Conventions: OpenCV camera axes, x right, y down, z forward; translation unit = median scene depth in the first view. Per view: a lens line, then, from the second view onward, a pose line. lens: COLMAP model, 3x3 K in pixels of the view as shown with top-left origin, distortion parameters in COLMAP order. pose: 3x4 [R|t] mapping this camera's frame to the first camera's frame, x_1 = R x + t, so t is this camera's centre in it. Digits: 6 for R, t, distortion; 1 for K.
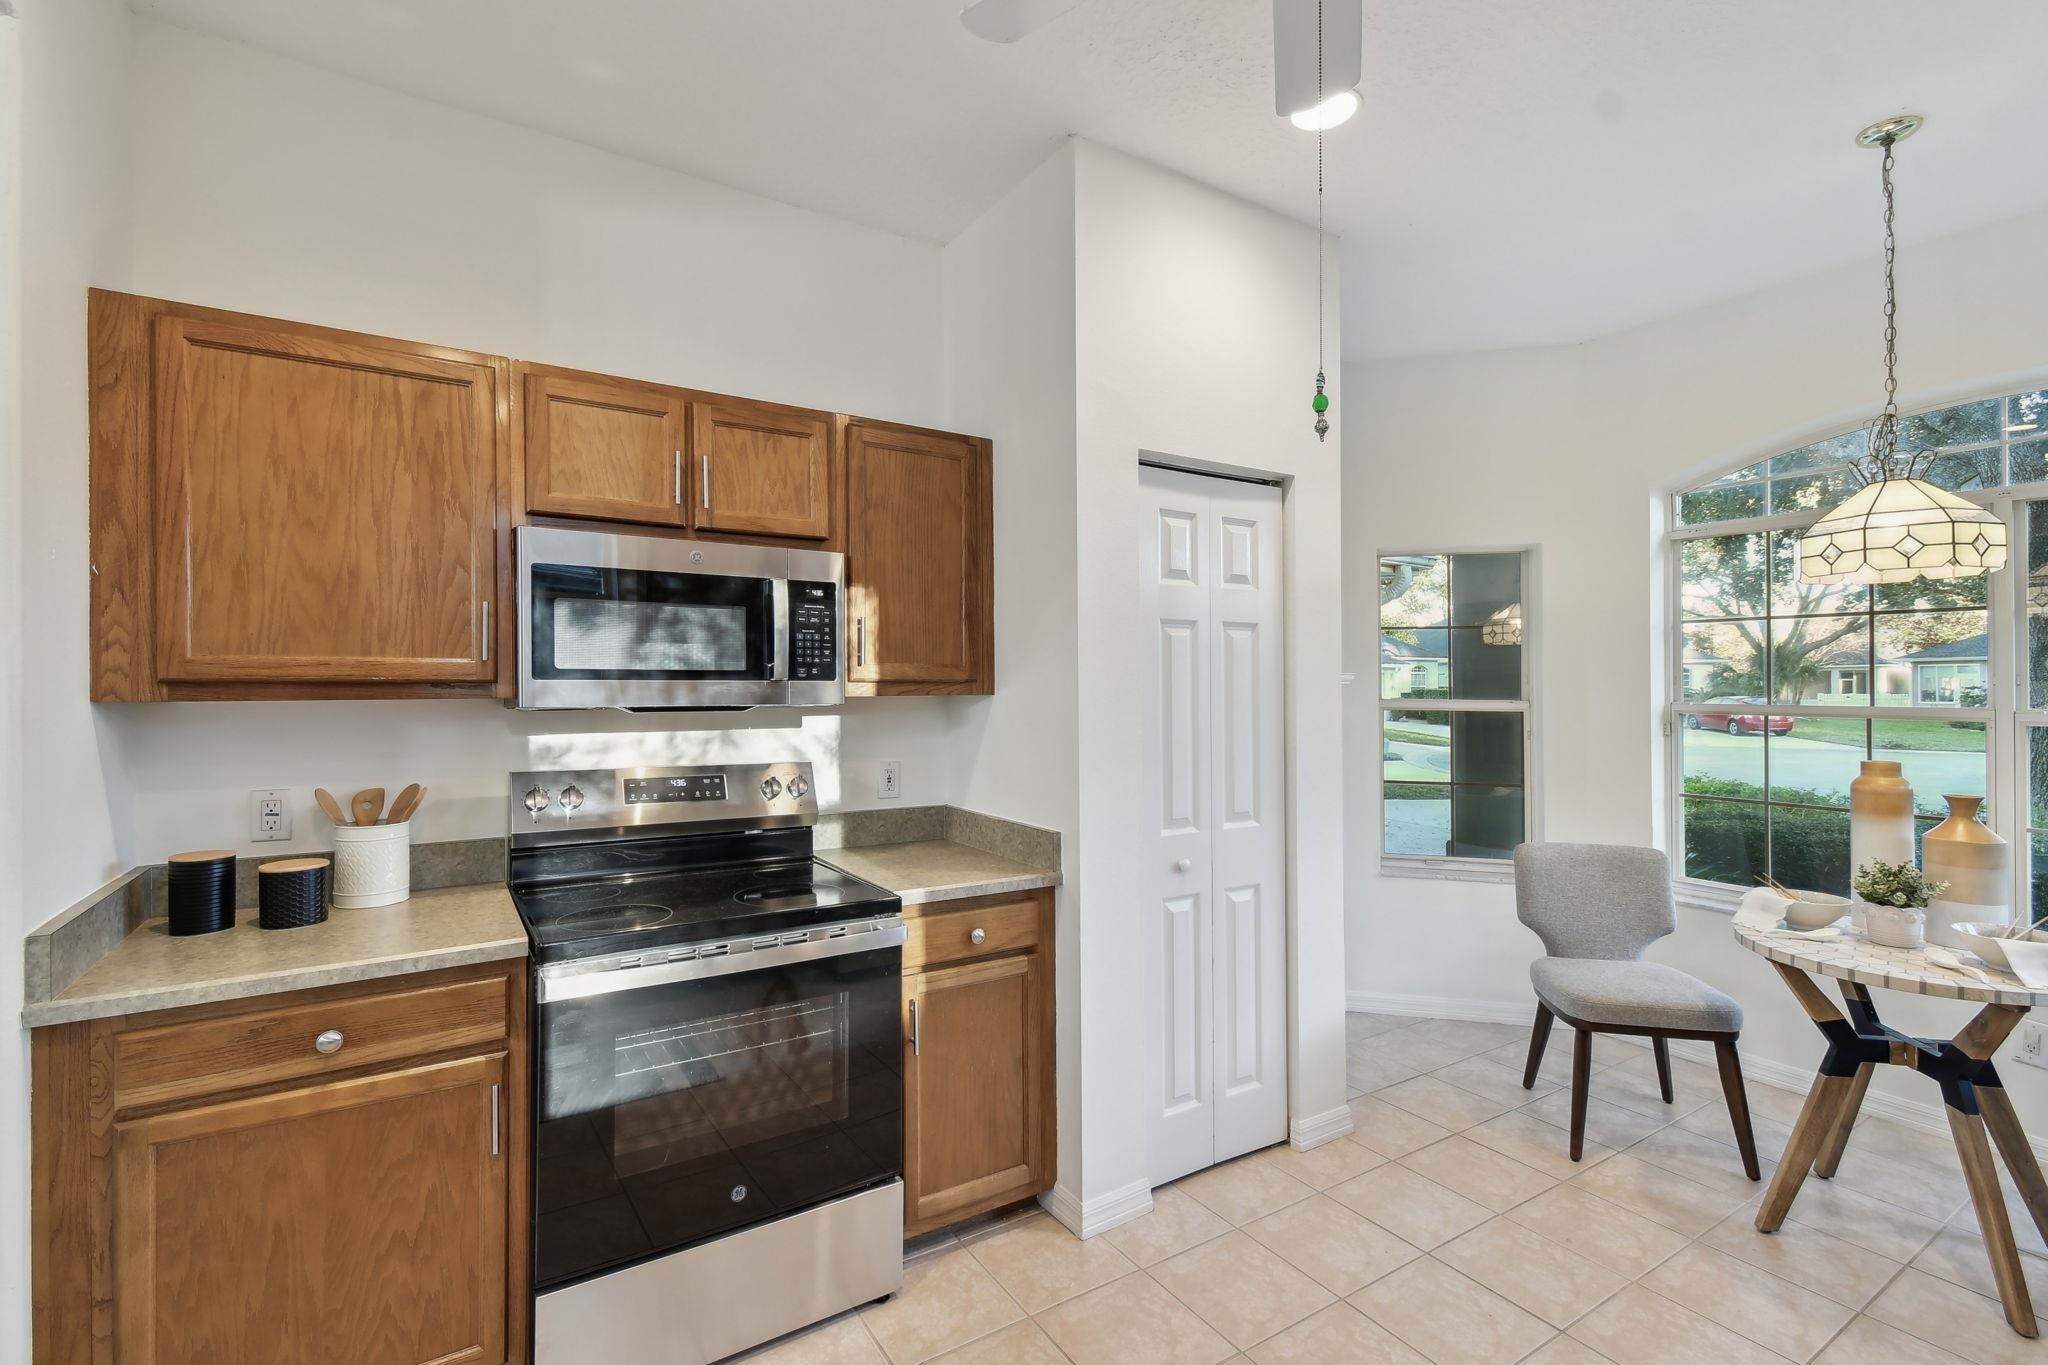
lens RADIAL K [[919.0, 0, 1018.9], [0, 919.0, 682.0], [0, 0, 1]] dist [0.012074, -0.000454]
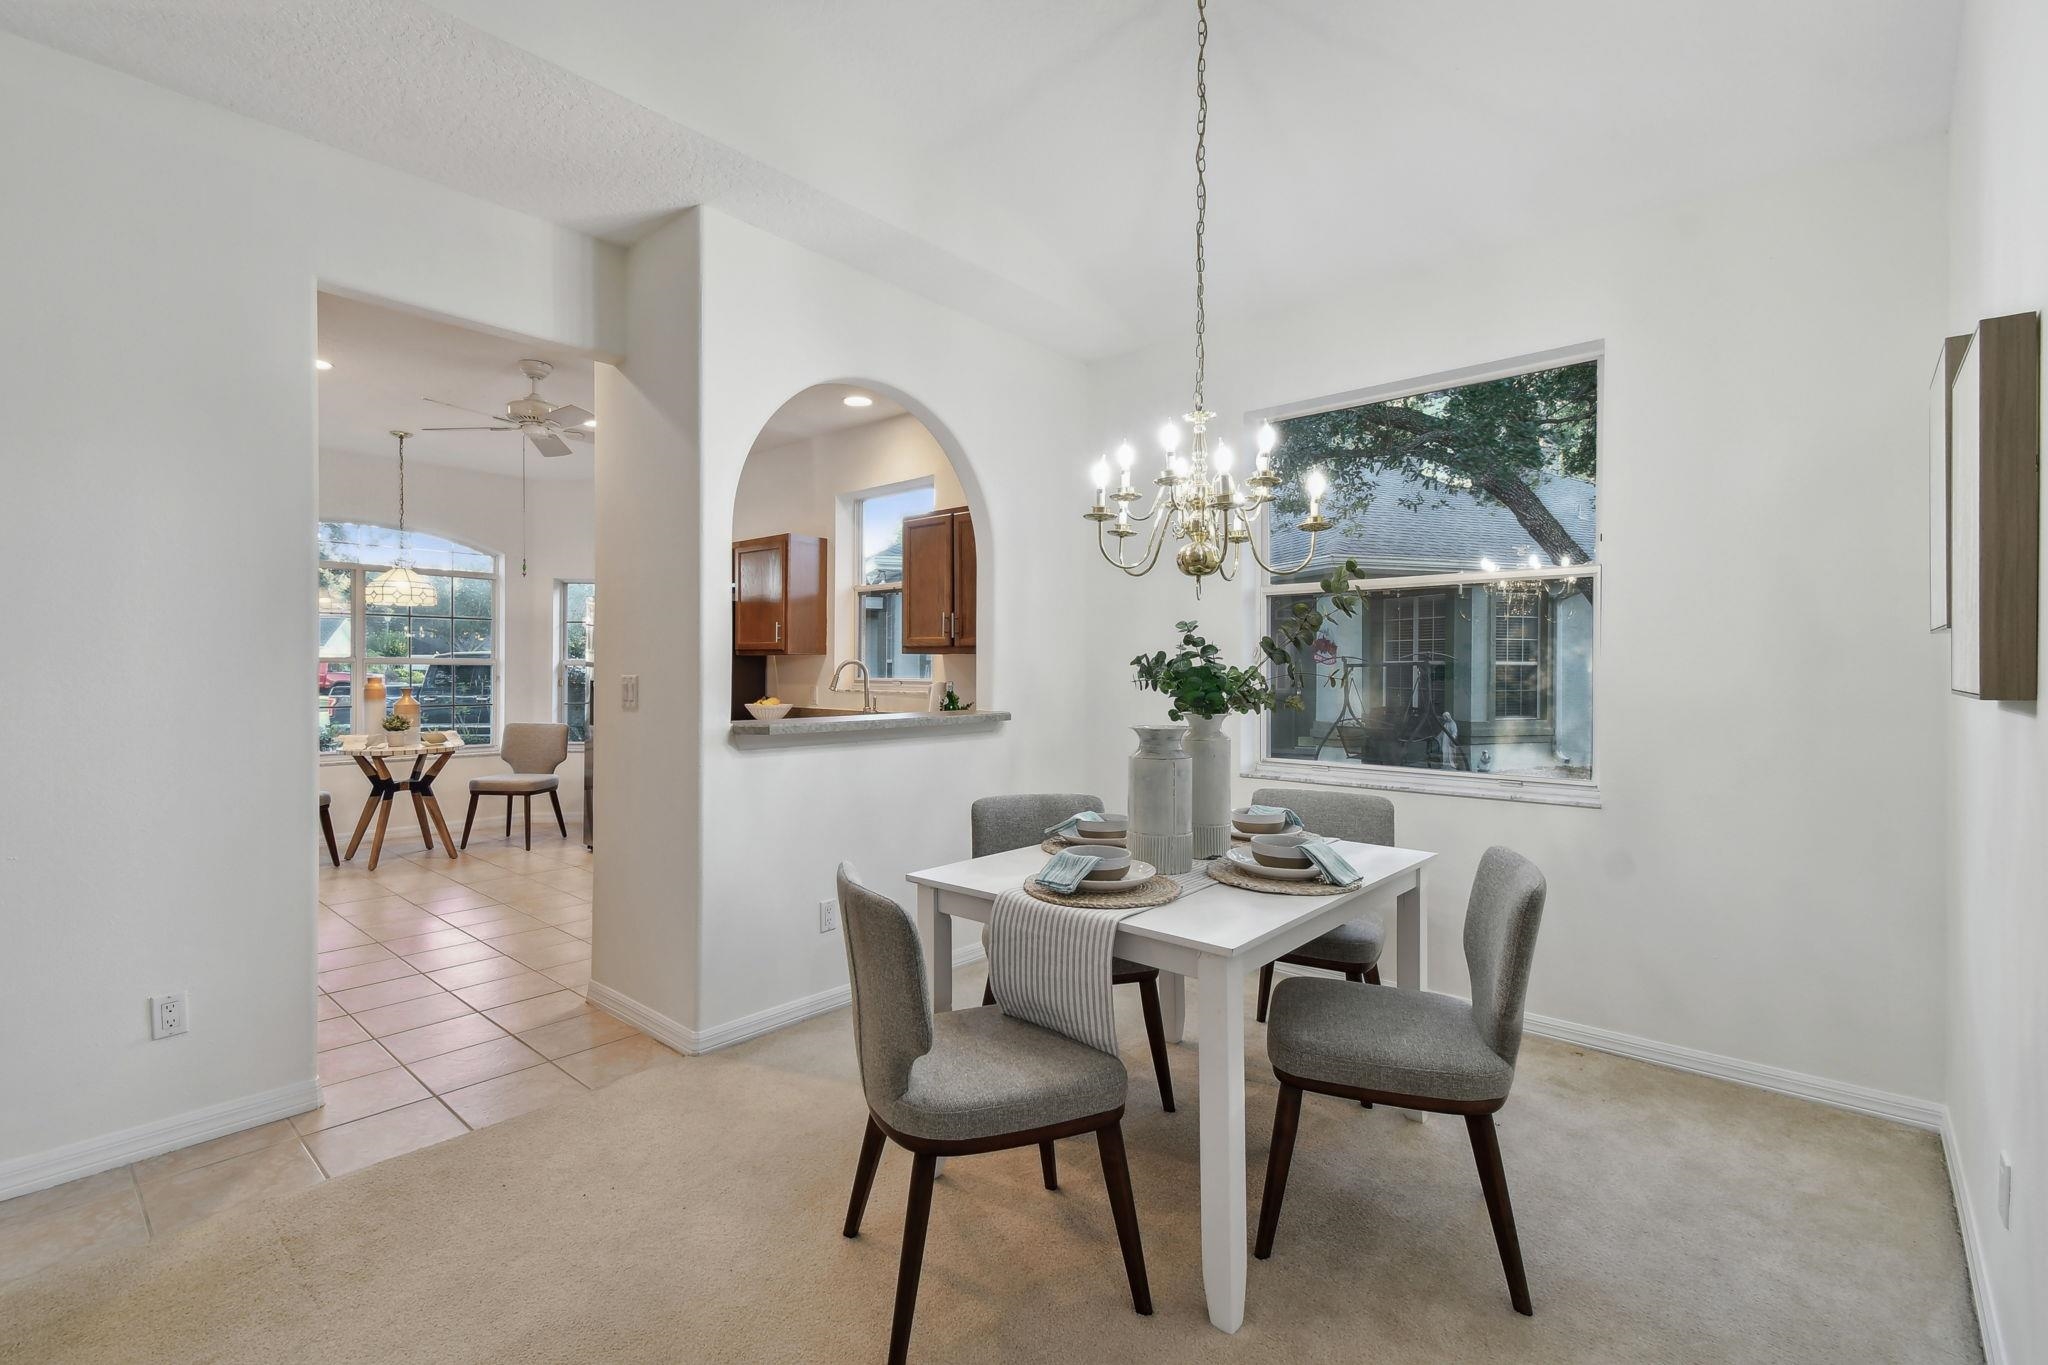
lens RADIAL K [[919.0, 0, 1018.9], [0, 919.0, 682.0], [0, 0, 1]] dist [0.012074, -0.000454]
pose [[-0.281426, -0.020059, 0.959373, -1.713556], [-0.005139, 0.999799, 0.019397, 0.038220], [-0.959569, 0.000529, -0.281473, 0.051621]]
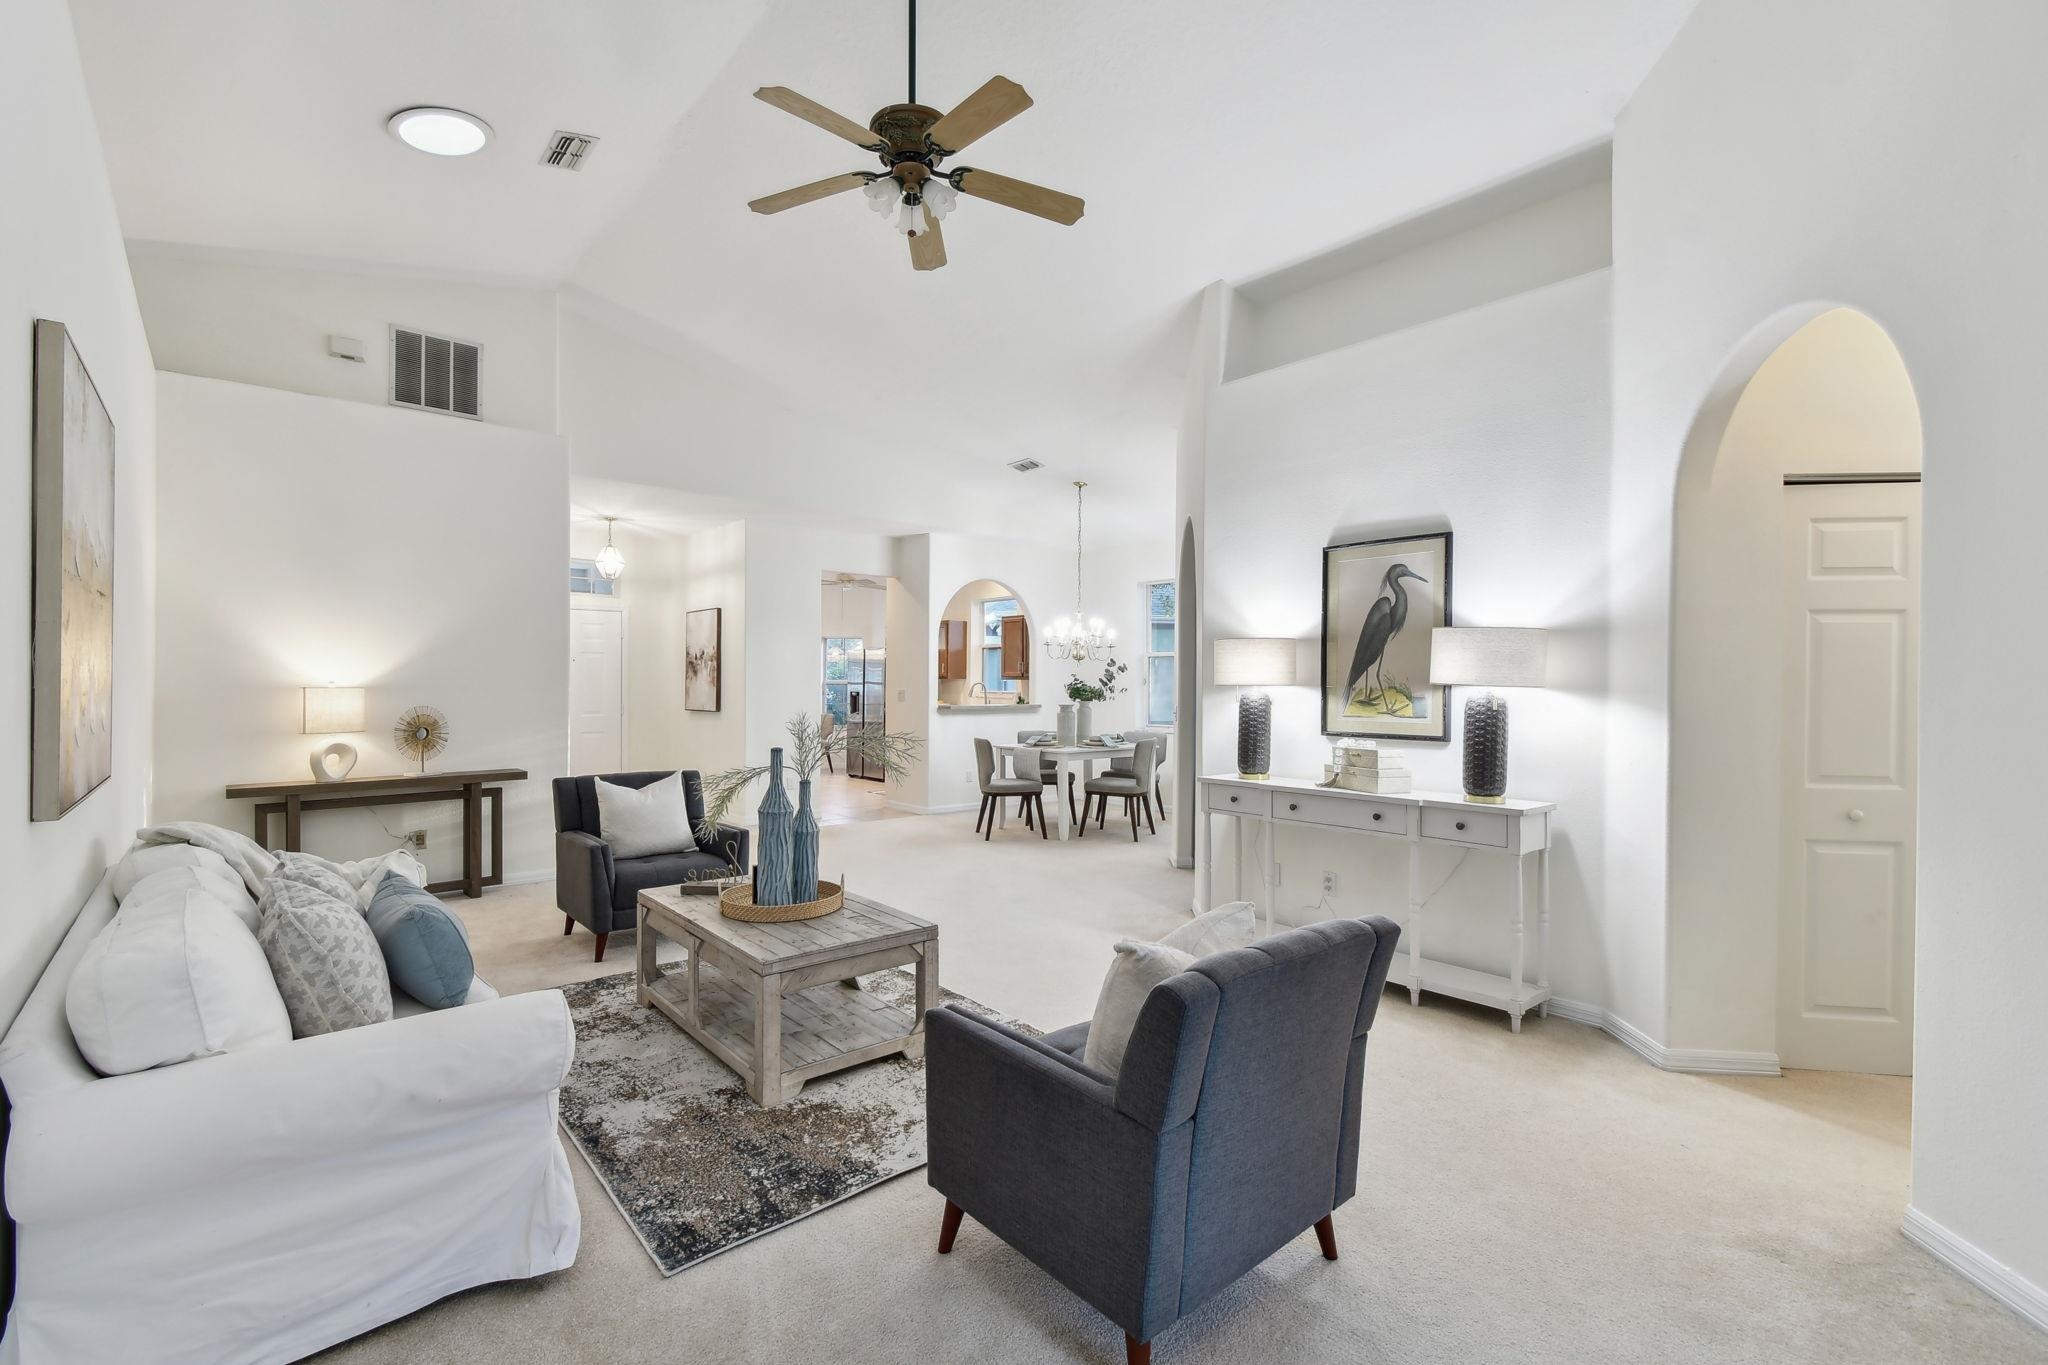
lens RADIAL K [[919.0, 0, 1018.9], [0, 919.0, 682.0], [0, 0, 1]] dist [0.012074, -0.000454]
pose [[-0.147224, -0.005005, 0.989090, -3.879061], [-0.006387, 0.999971, 0.004109, 0.012652], [-0.989083, -0.005712, -0.147252, 0.273893]]
